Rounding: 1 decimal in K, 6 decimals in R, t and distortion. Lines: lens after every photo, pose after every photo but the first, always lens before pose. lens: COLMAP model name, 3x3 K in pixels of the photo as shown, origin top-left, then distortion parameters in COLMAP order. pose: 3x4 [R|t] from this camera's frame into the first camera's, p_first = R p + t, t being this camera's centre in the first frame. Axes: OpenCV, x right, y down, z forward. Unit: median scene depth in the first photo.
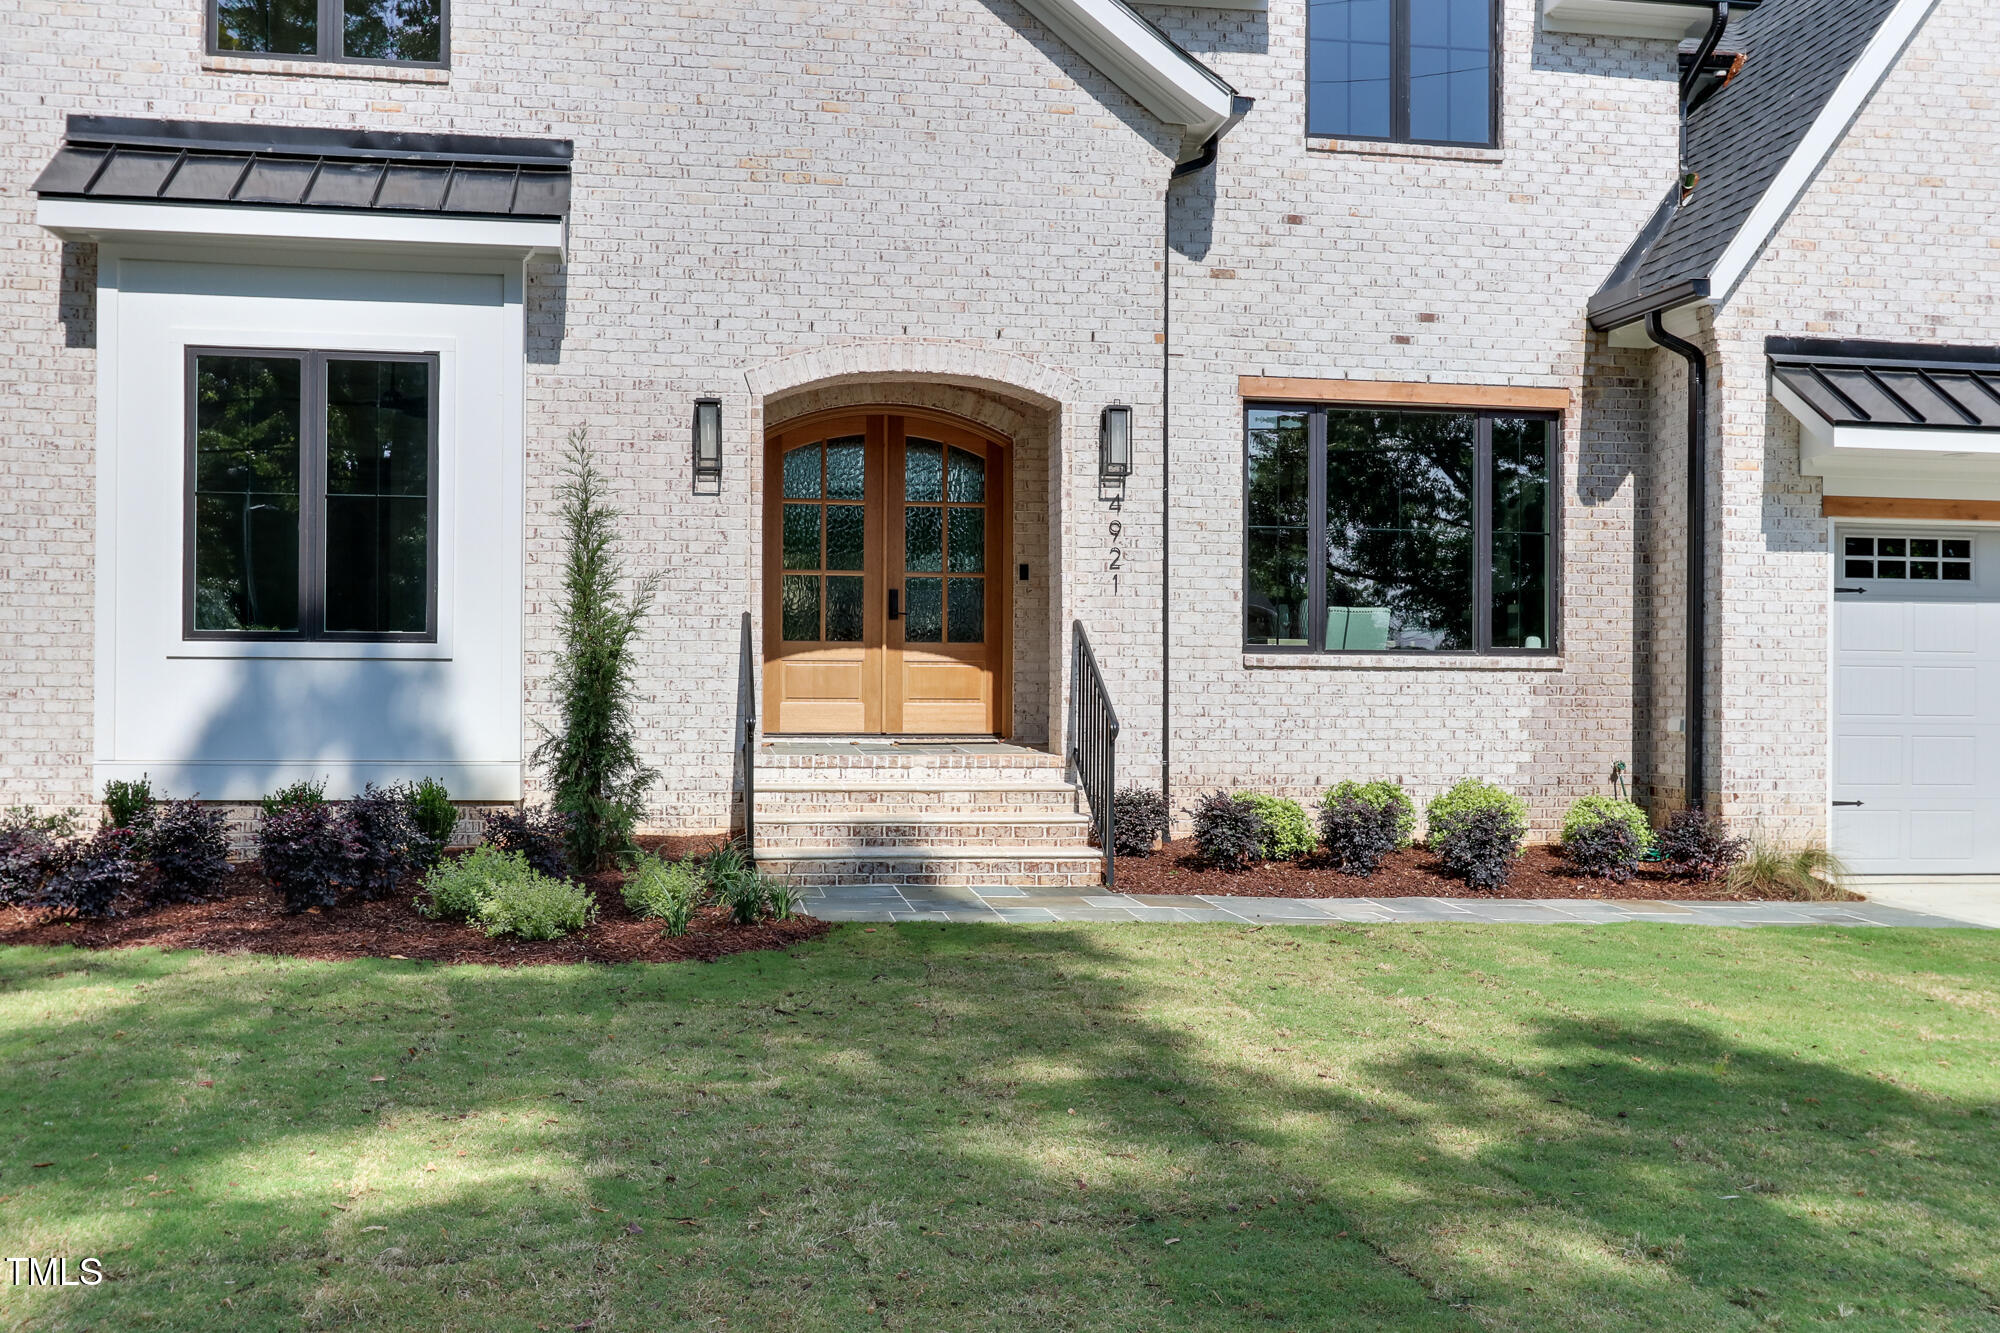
lens RADIAL K [[1633.9, 0, 1000.4], [0, 1633.9, 671.8], [0, 0, 1]] dist [-0.000276, -0.000232]
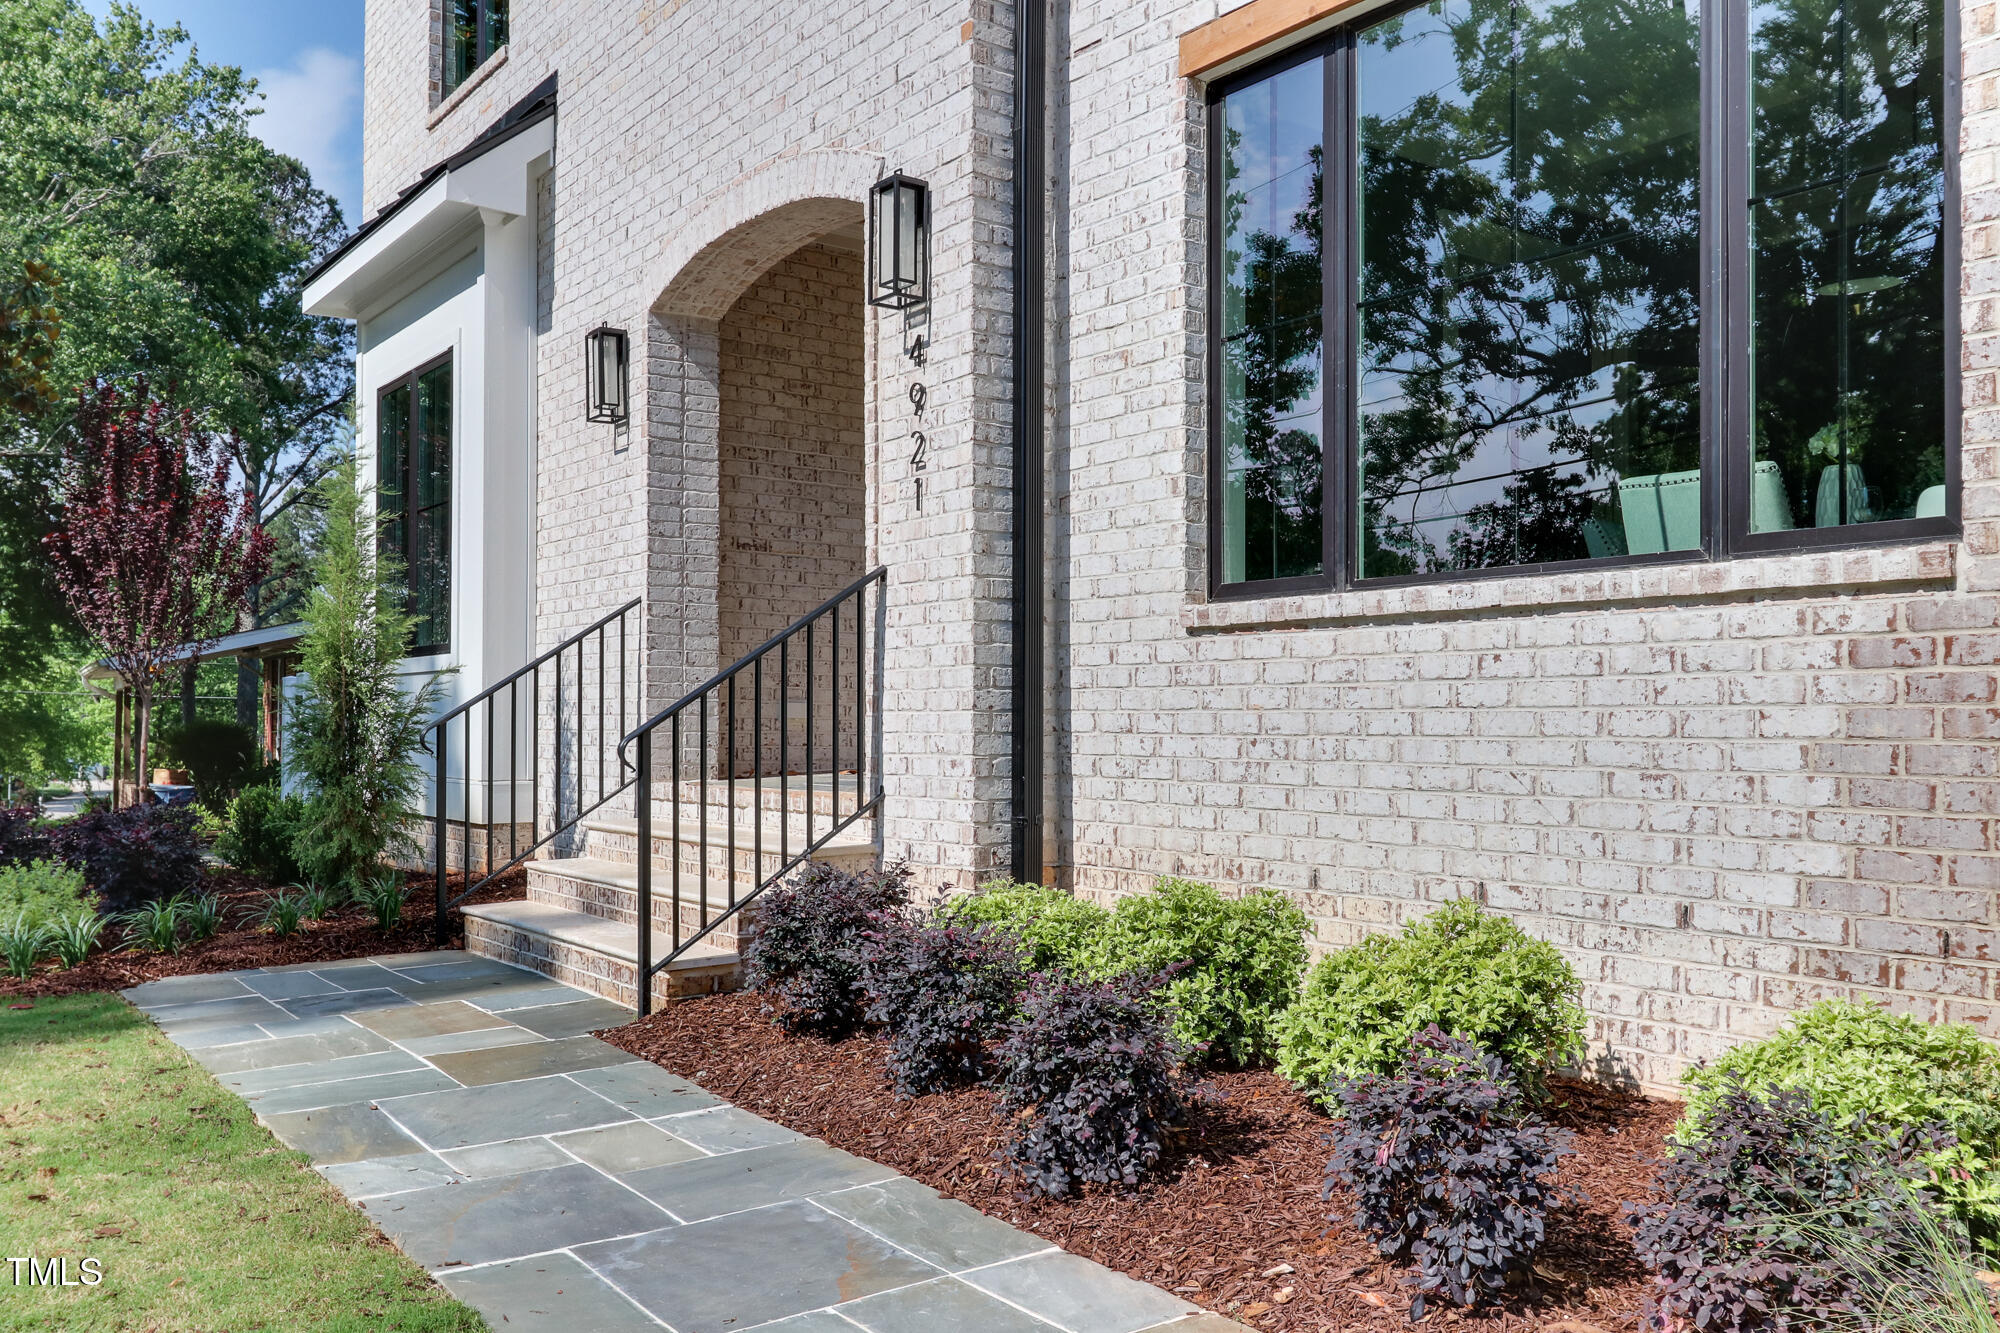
lens RADIAL K [[1633.9, 0, 999.9], [0, 1633.9, 675.2], [0, 0, 1]] dist [-0.000276, -0.000232]
pose [[0.469228, -0.031816, -0.882504, 0.543144], [0.016179, 0.999493, -0.027431, 0.022266], [0.882929, -0.001406, 0.469505, 0.716485]]
